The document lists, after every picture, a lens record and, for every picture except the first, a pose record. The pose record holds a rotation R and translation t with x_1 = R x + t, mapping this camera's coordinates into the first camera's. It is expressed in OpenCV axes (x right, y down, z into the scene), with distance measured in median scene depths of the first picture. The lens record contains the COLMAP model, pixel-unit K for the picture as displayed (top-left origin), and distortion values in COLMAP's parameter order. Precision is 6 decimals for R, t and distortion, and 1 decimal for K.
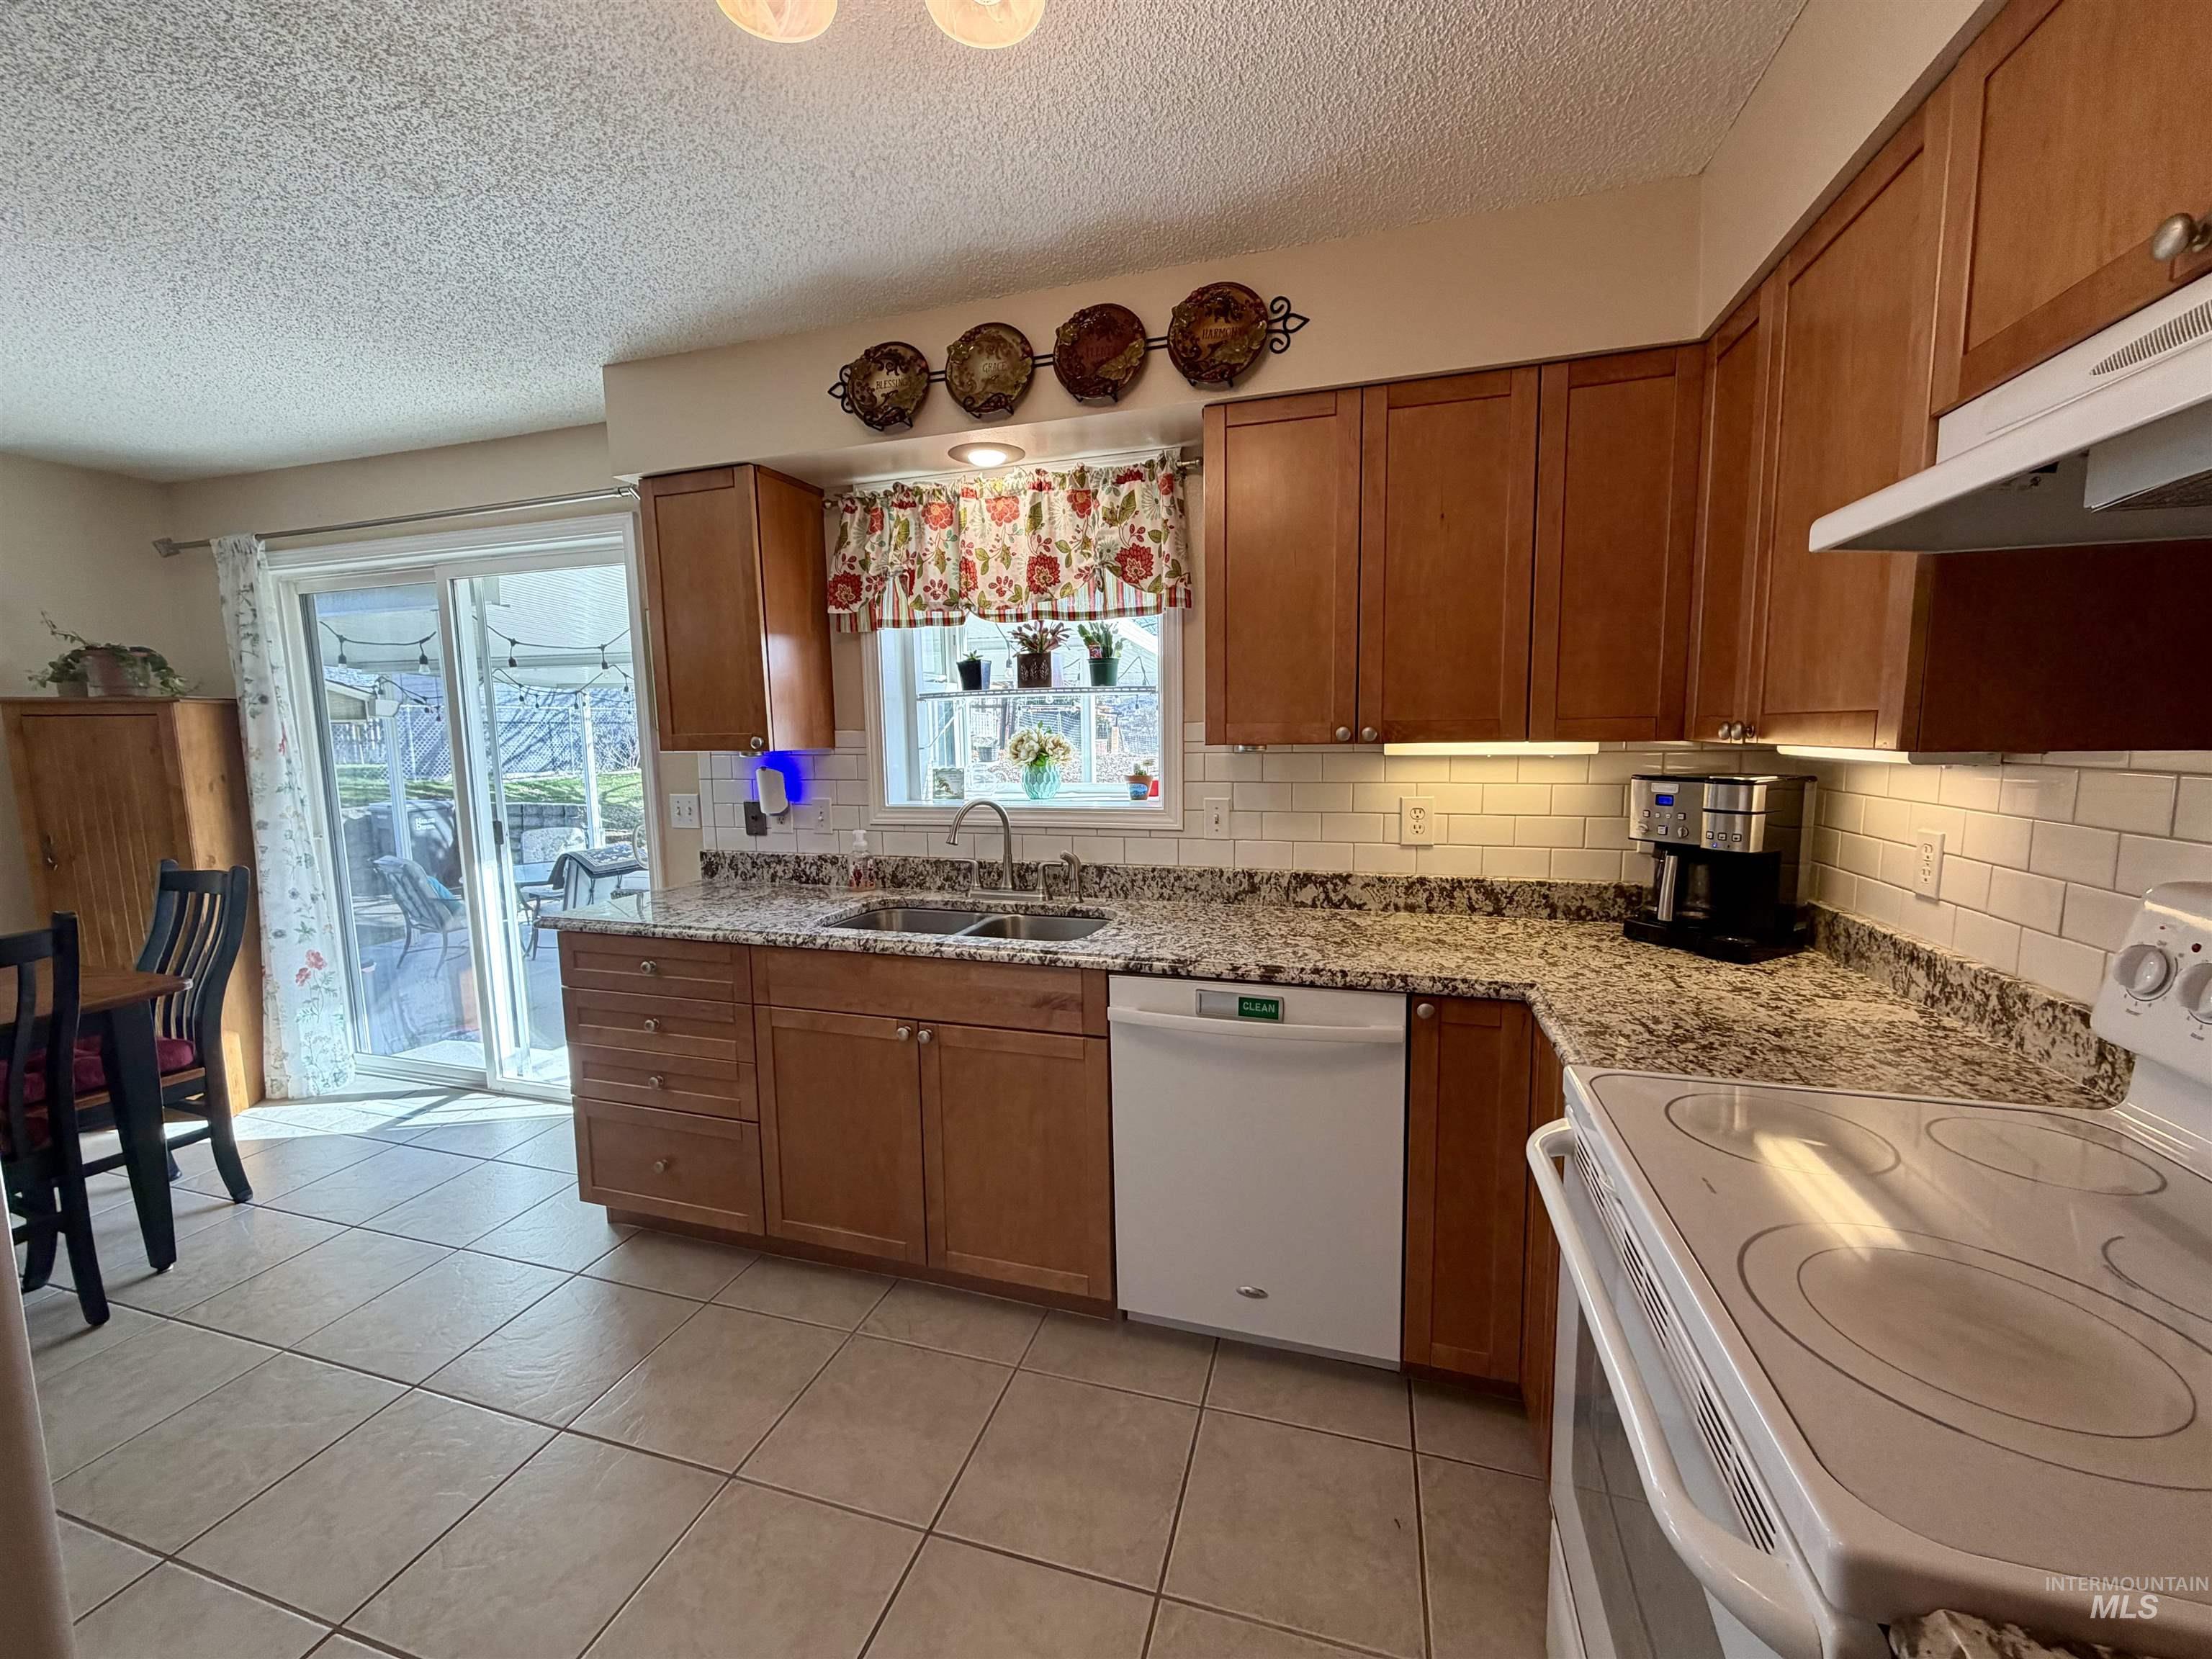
lens RADIAL K [[885.7, 0, 1106.9], [0, 885.7, 827.7], [0, 0, 1]] dist [0.001434, 0.000612]
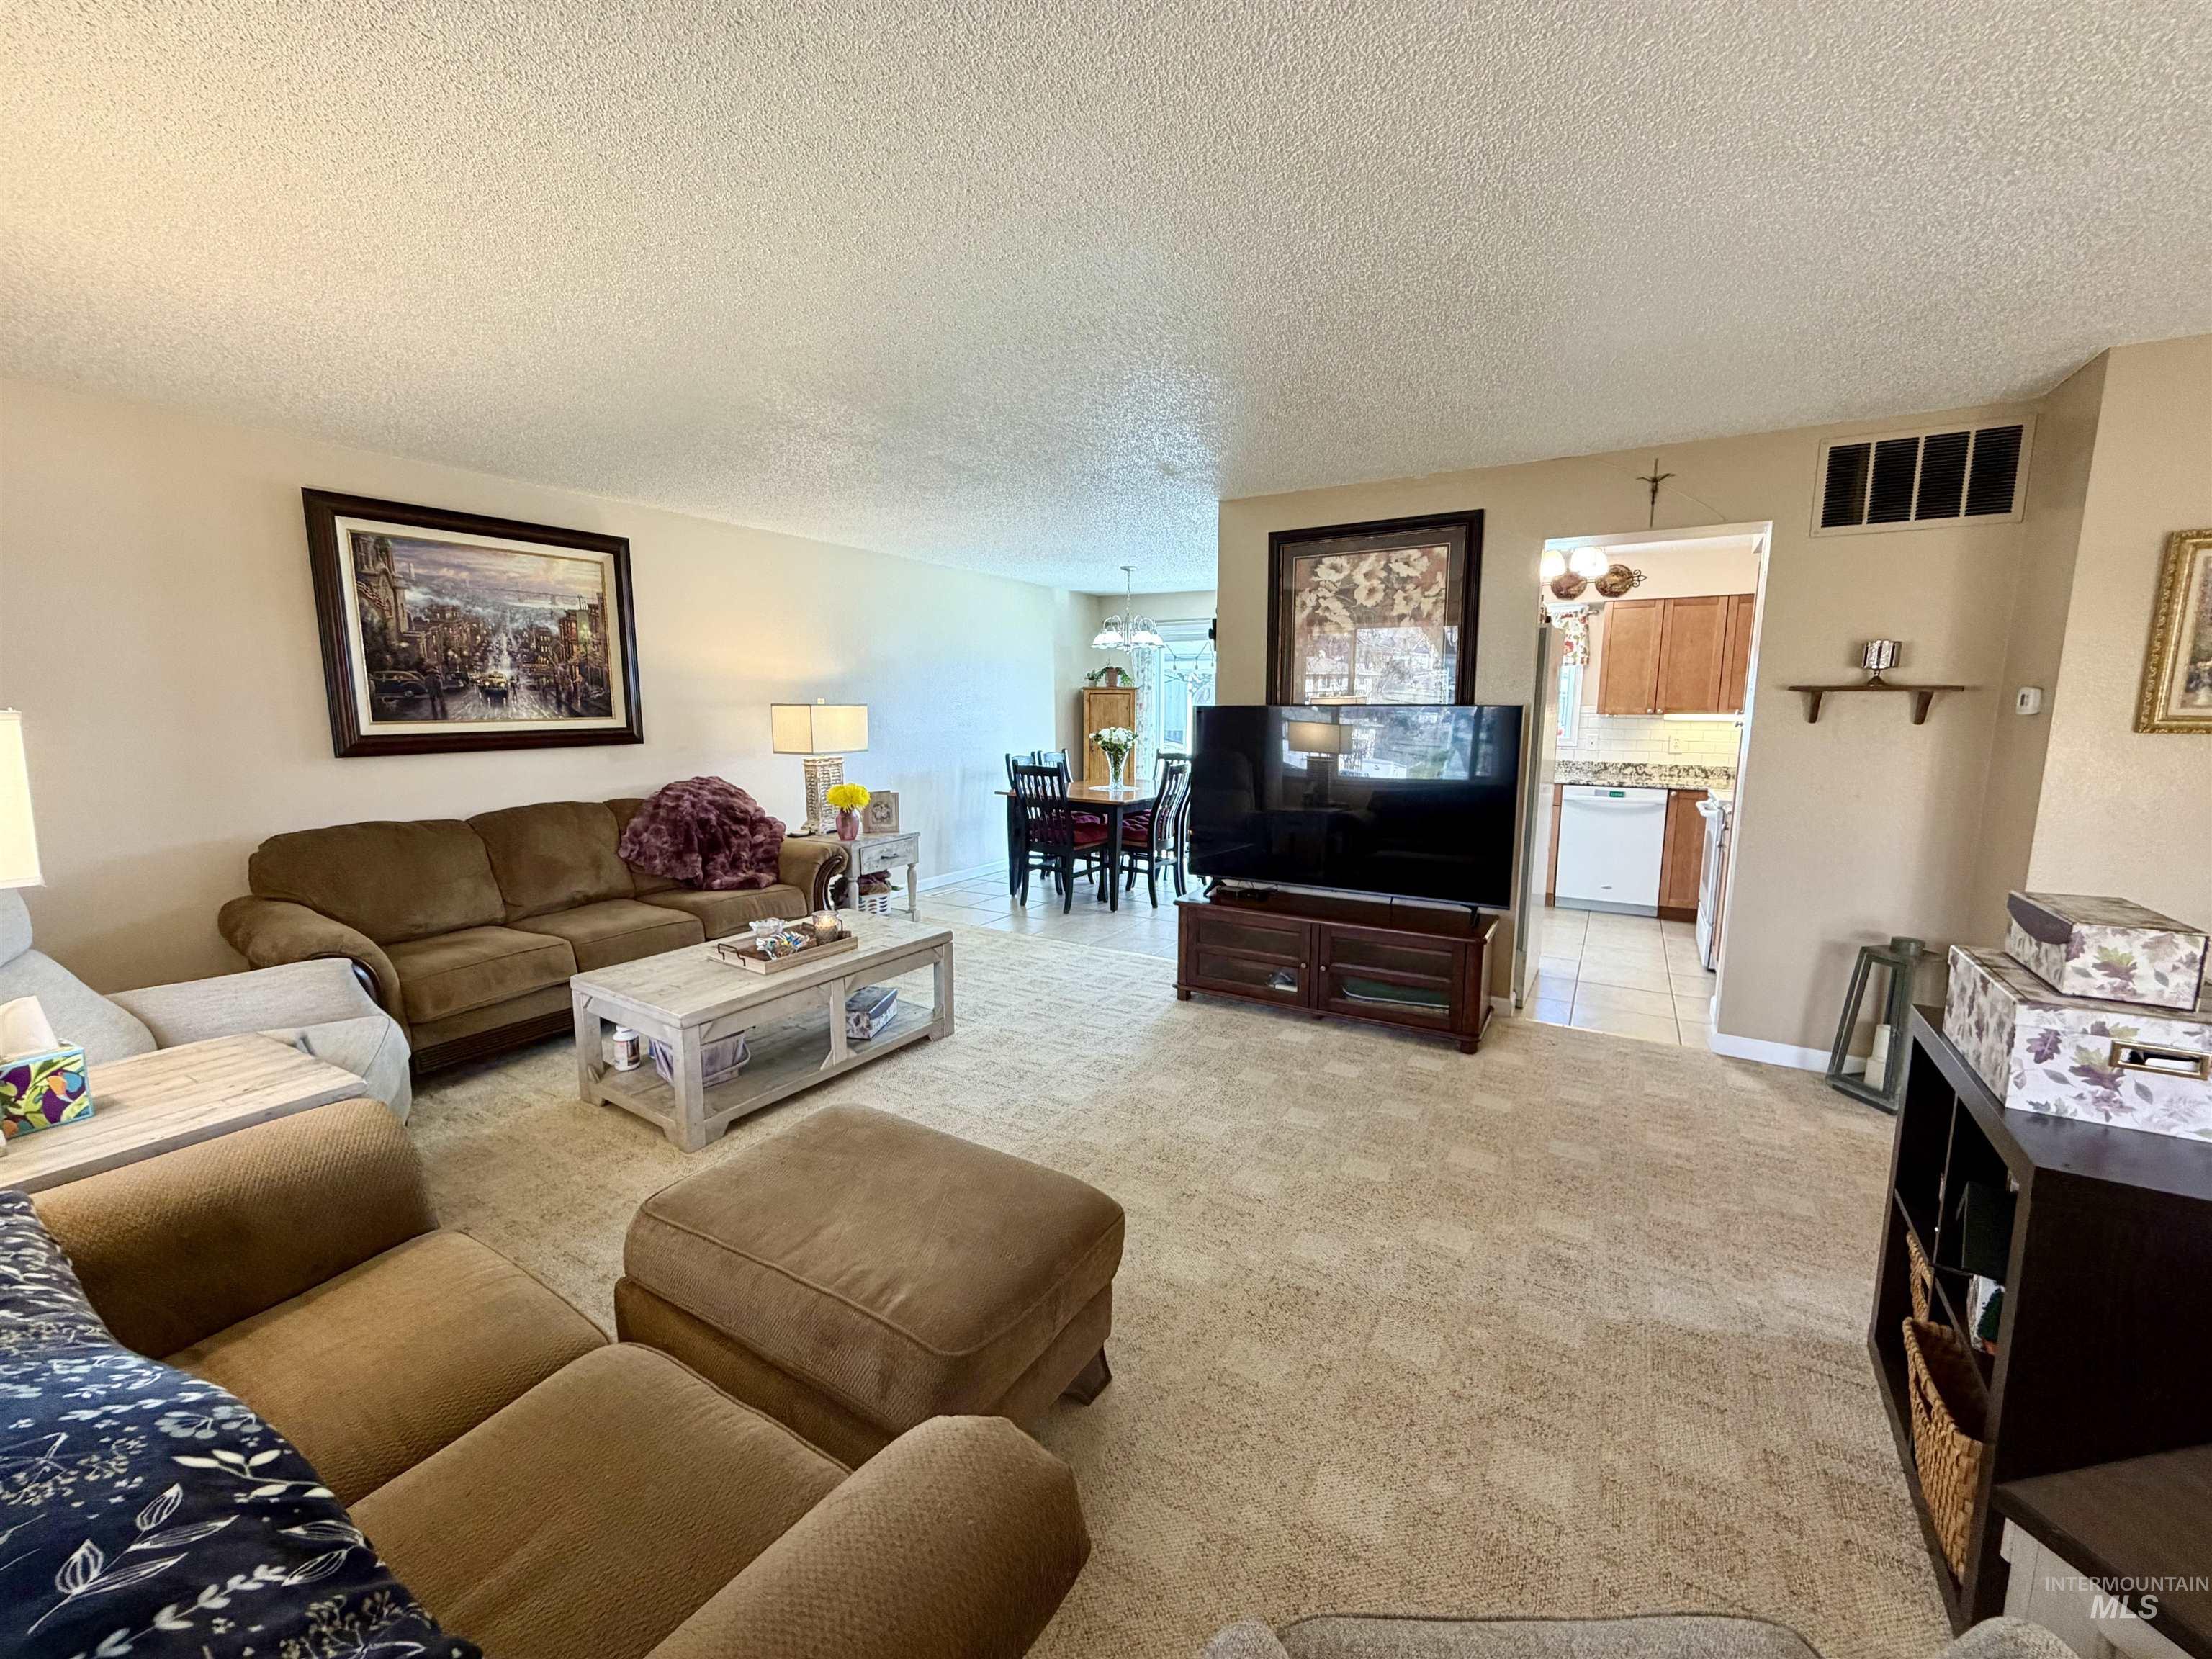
lens RADIAL K [[885.7, 0, 1104.2], [0, 885.7, 830.5], [0, 0, 1]] dist [0.001434, 0.000612]
pose [[0.968325, 0.053686, -0.243852, -0.784377], [-0.045753, 0.998227, 0.038083, 0.273911], [0.245464, -0.025720, 0.969064, -2.421634]]
